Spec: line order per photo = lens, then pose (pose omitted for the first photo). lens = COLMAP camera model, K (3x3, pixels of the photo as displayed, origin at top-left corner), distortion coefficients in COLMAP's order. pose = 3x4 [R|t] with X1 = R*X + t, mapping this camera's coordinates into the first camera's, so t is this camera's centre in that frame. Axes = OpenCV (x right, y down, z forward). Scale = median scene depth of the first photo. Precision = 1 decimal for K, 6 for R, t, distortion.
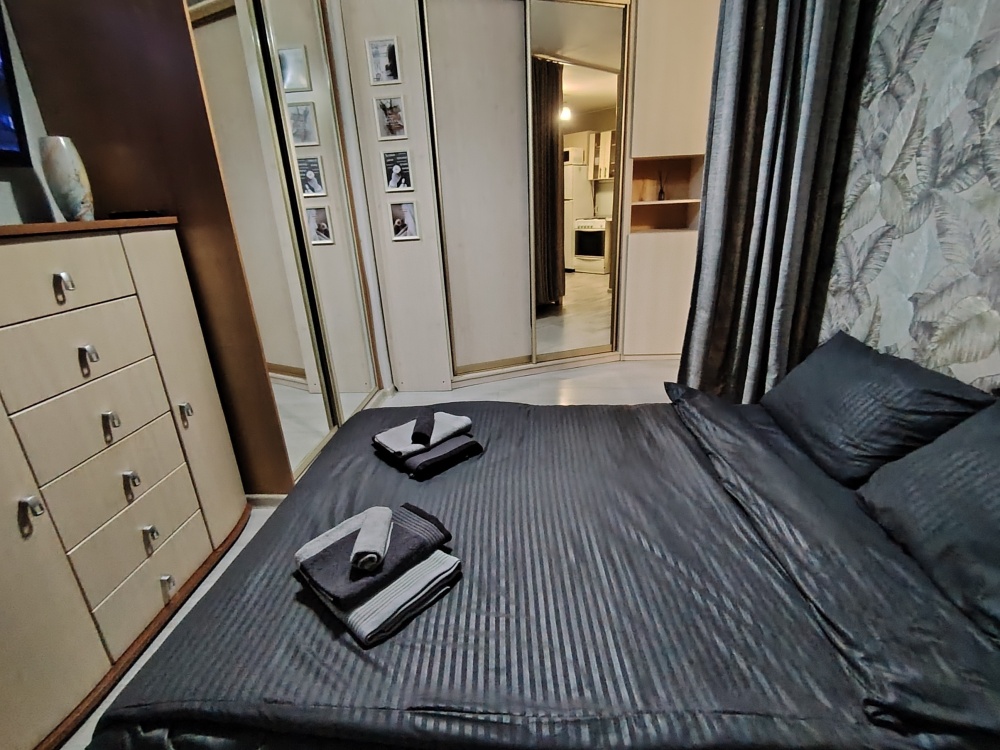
lens RADIAL K [[478.0, 0, 500.8], [0, 478.0, 376.1], [0, 0, 1]] dist [-0.016933, 0.000066]
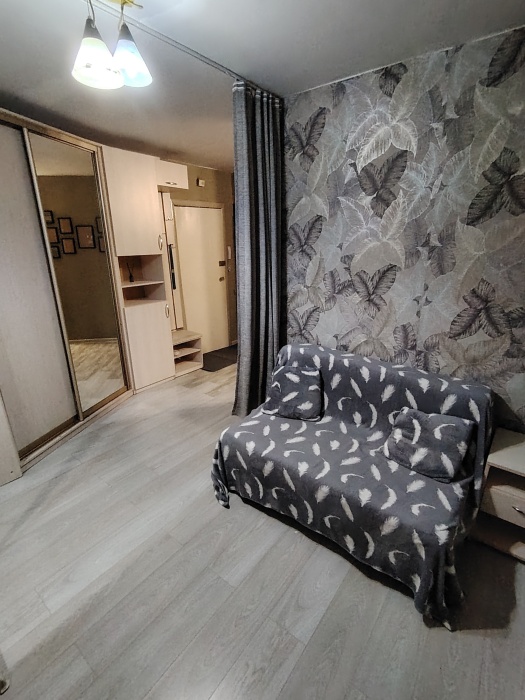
lens RADIAL K [[334.6, 0, 264.0], [0, 334.6, 349.4], [0, 0, 1]] dist [-0.016933, 0.000066]
pose [[0.554948, -0.216663, 0.803175, -0.687204], [0.270654, 0.959984, 0.071957, -0.298051], [-0.786625, 0.177450, 0.591381, 0.248583]]
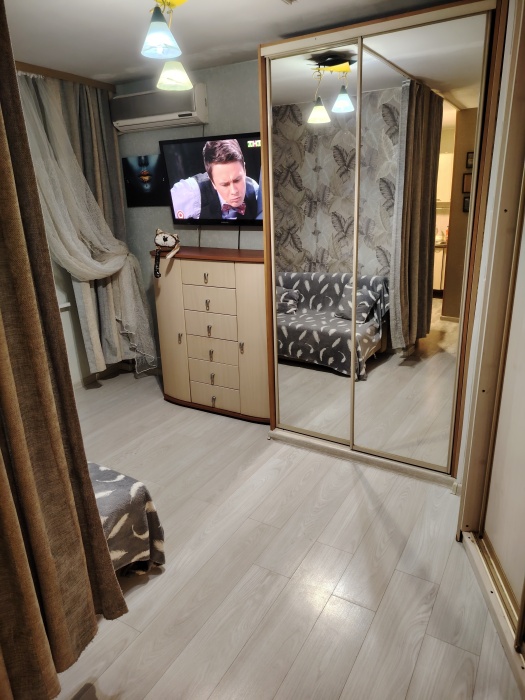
lens RADIAL K [[491.5, 0, 265.8], [0, 491.5, 348.8], [0, 0, 1]] dist [0.058993, -0.028249]
pose [[-0.446909, 0.335855, -0.829140, 1.134673], [-0.255751, 0.840197, 0.478184, -1.021487], [0.857242, 0.425758, -0.289597, 1.803039]]
